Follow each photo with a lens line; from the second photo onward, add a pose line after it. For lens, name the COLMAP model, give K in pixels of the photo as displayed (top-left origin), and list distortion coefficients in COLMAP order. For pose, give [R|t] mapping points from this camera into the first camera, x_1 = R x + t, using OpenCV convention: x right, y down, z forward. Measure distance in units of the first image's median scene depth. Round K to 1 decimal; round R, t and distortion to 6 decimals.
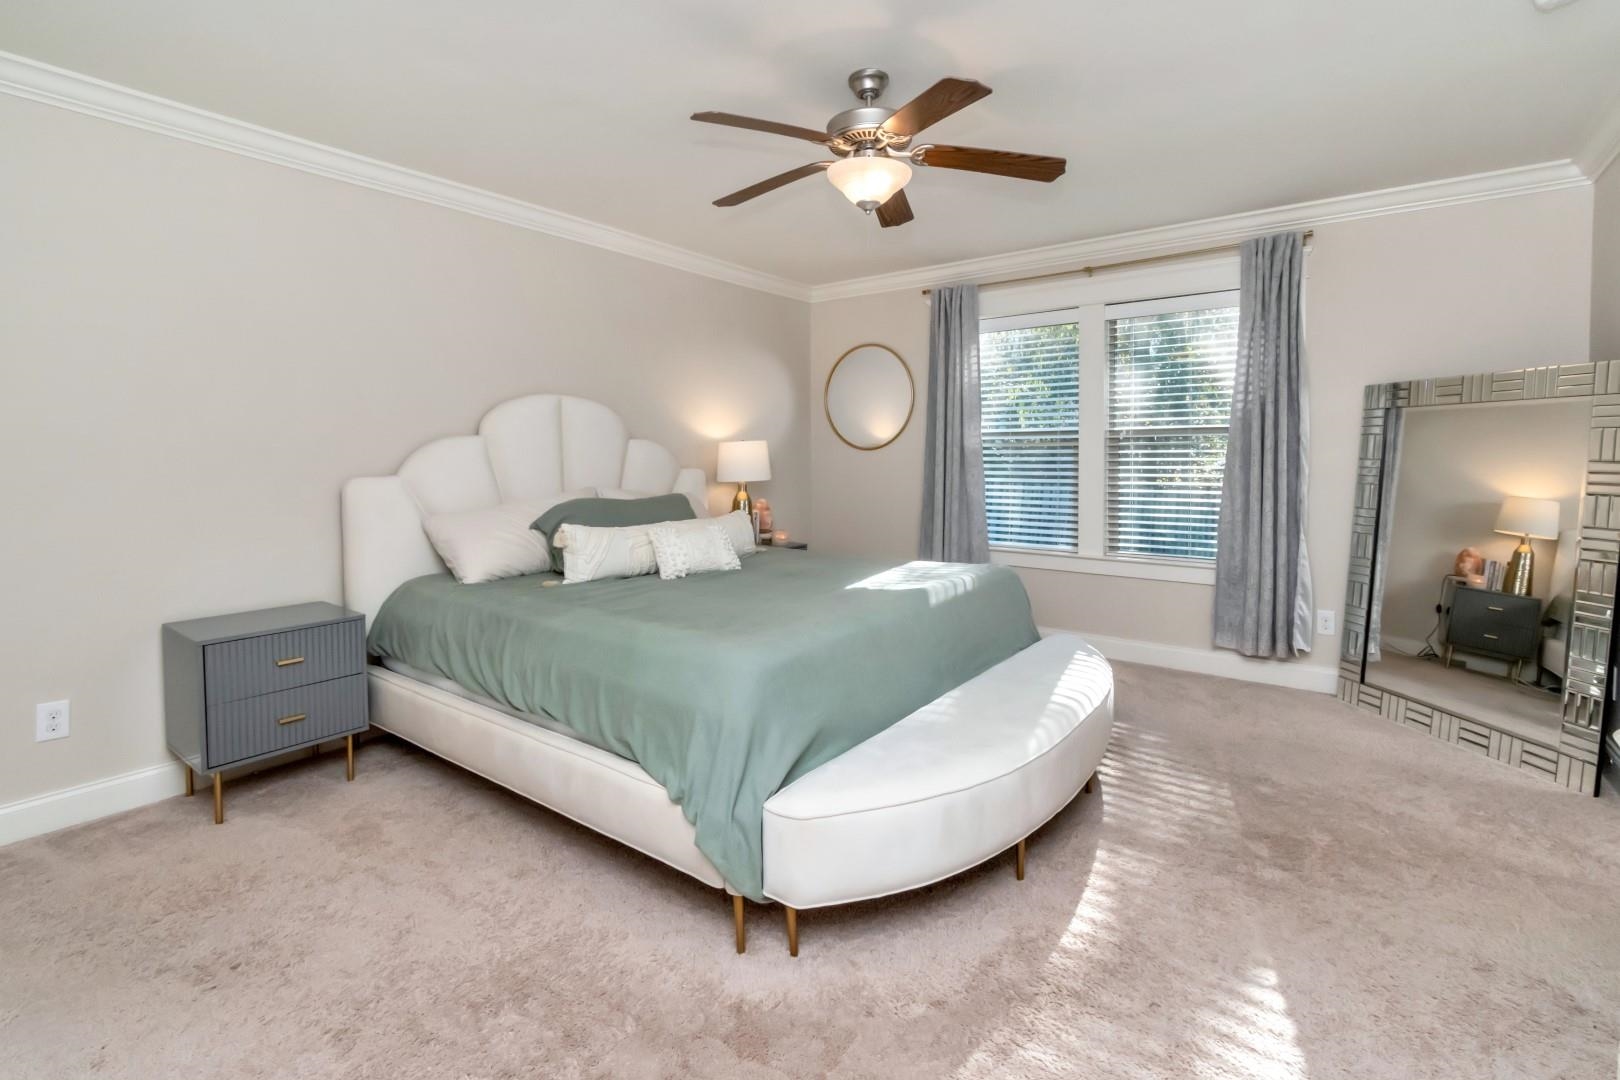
lens RADIAL K [[731.4, 0, 794.0], [0, 731.4, 530.3], [0, 0, 1]] dist [-0.000697, -0.000136]
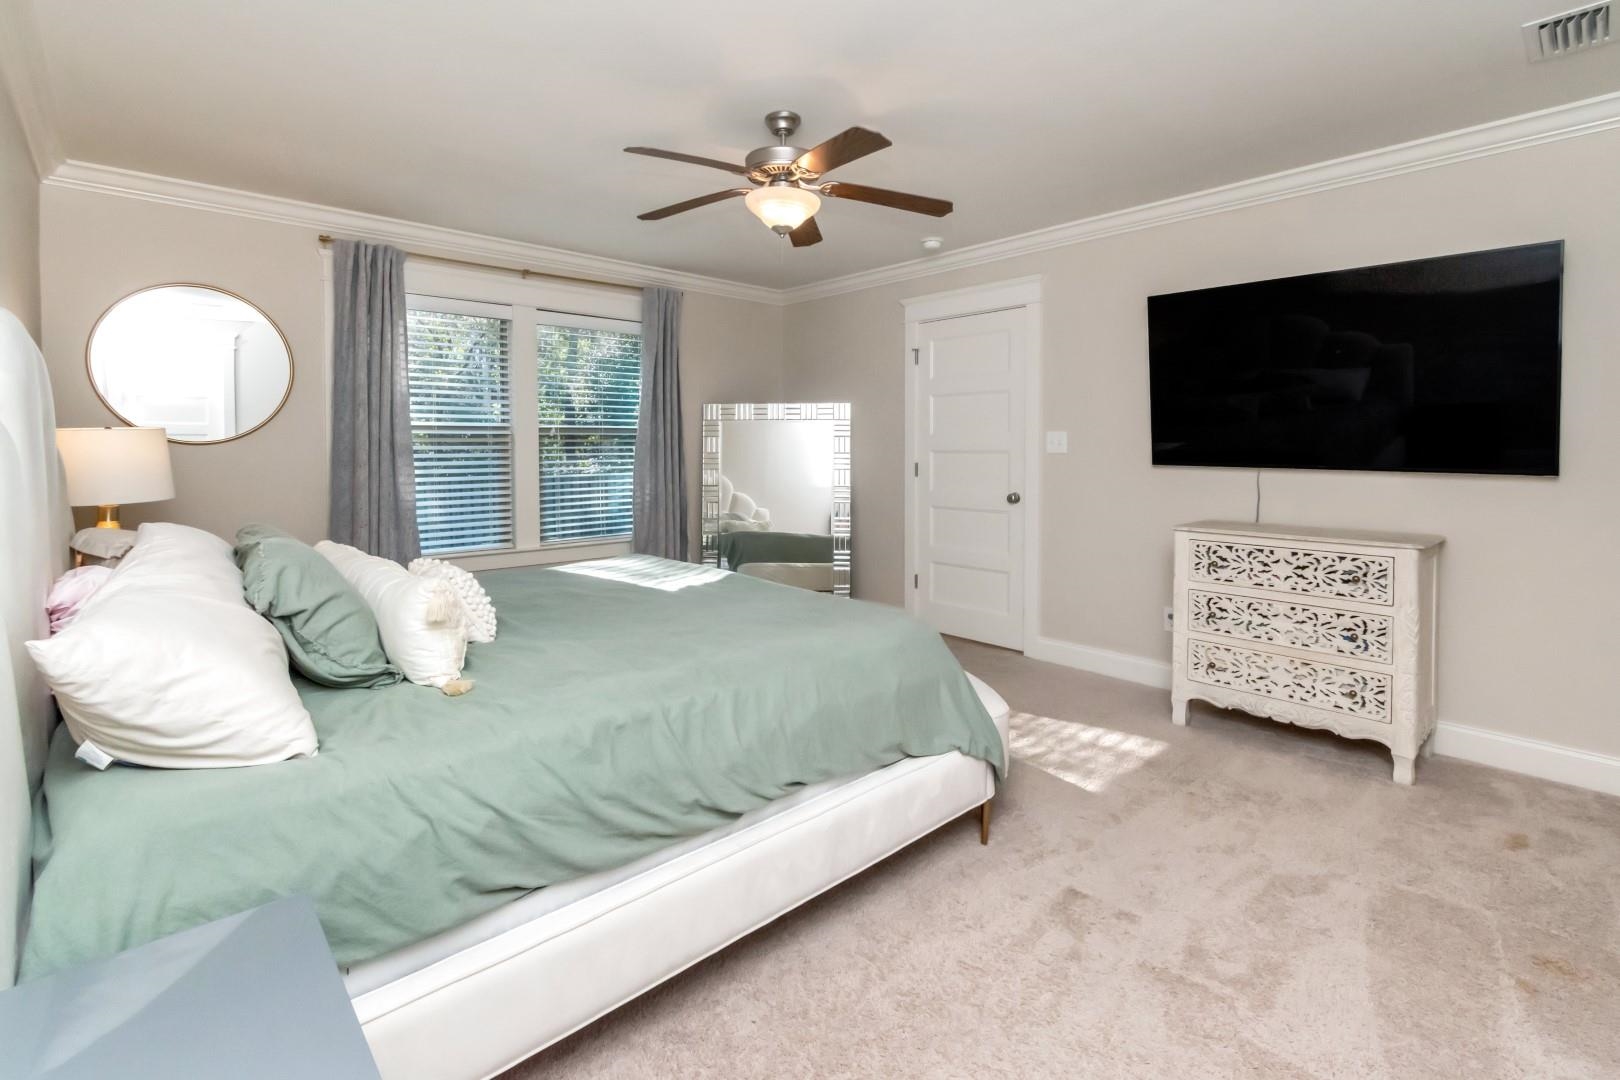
lens RADIAL K [[731.4, 0, 794.0], [0, 731.4, 530.3], [0, 0, 1]] dist [-0.000697, -0.000136]
pose [[0.201030, -0.104833, 0.973959, -0.553203], [0.105340, 0.990805, 0.084904, -0.040898], [-0.973905, 0.085529, 0.210225, 0.431252]]
